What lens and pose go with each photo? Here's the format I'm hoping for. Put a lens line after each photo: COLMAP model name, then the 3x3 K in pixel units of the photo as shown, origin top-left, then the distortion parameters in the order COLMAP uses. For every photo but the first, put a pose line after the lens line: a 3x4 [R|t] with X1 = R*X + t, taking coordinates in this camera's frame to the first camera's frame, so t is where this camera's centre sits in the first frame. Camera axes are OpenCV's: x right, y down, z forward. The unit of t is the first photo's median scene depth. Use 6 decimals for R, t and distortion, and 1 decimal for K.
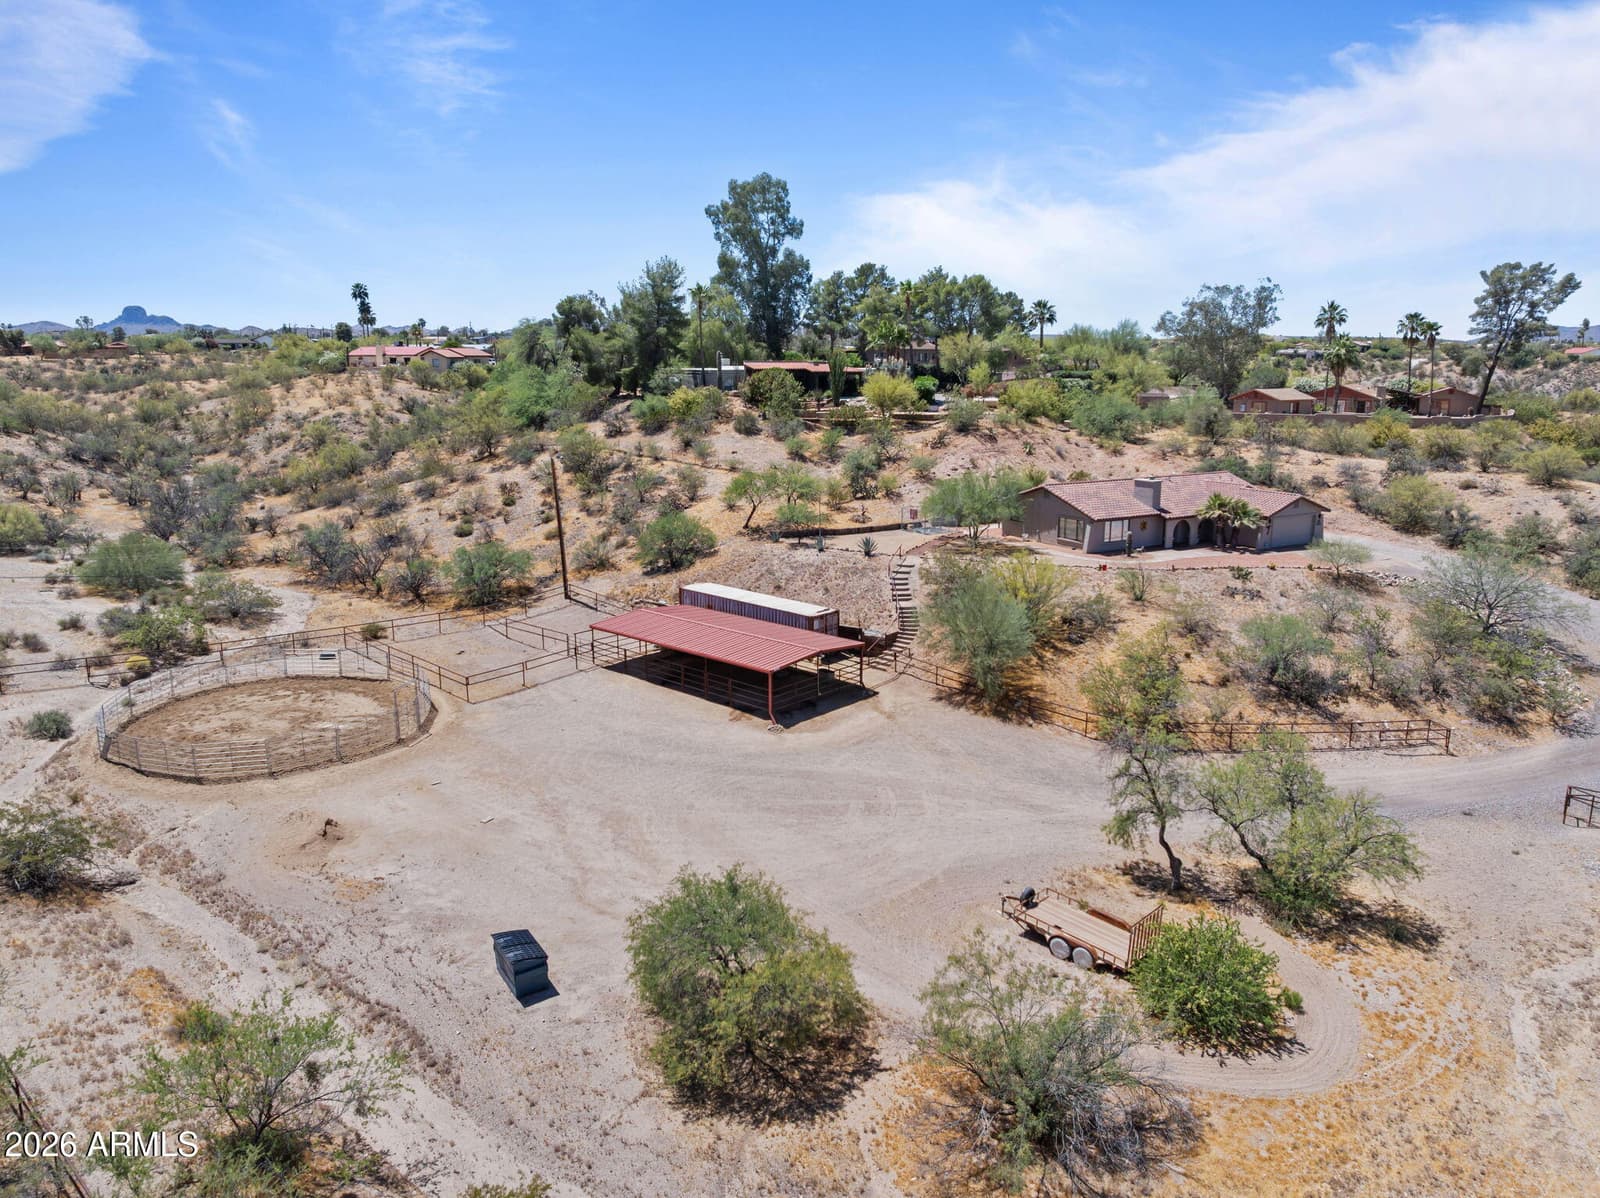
lens RADIAL K [[1120.6, 0, 803.4], [0, 1120.6, 594.7], [0, 0, 1]] dist [-0.037627, -0.002471]
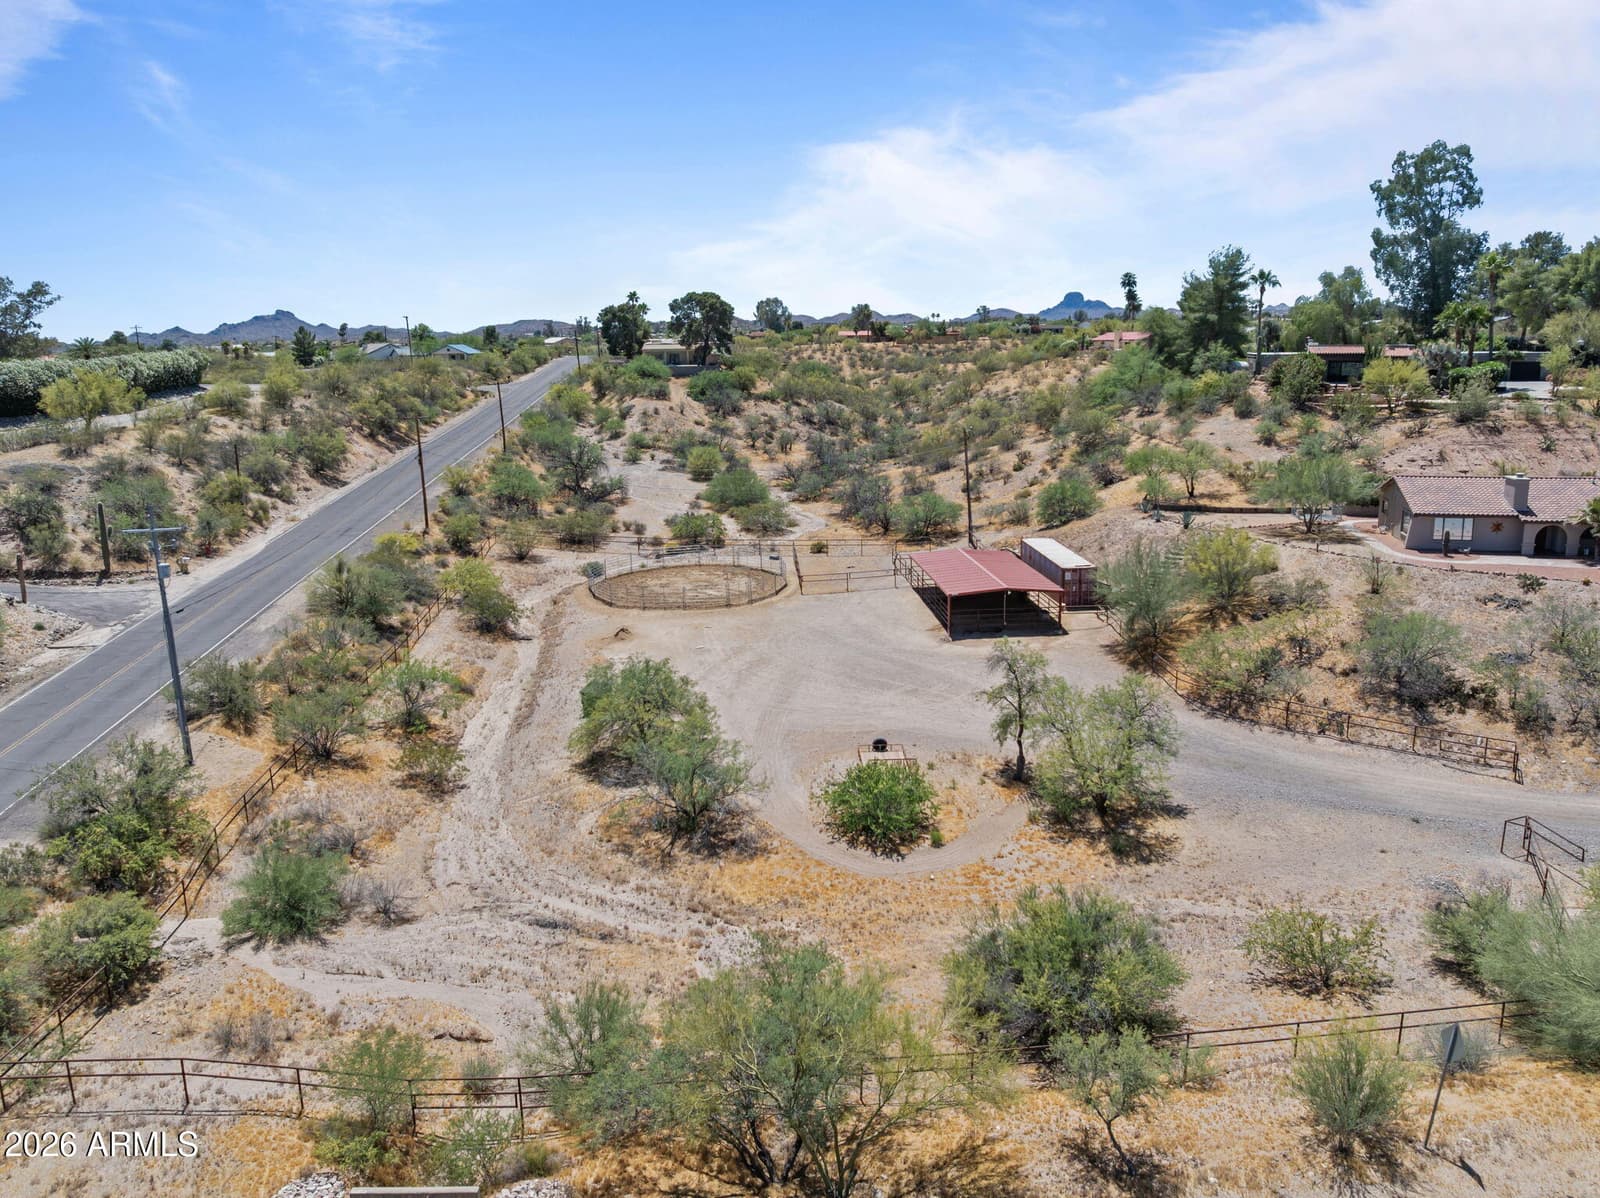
lens RADIAL K [[1150.3, 0, 808.7], [0, 1150.3, 597.3], [0, 0, 1]] dist [-0.036032, -0.000485]
pose [[0.728654, 0.132732, -0.671897, 0.514446], [-0.124025, 0.990393, 0.061149, 0.007706], [0.673559, 0.038776, 0.738116, -0.052072]]
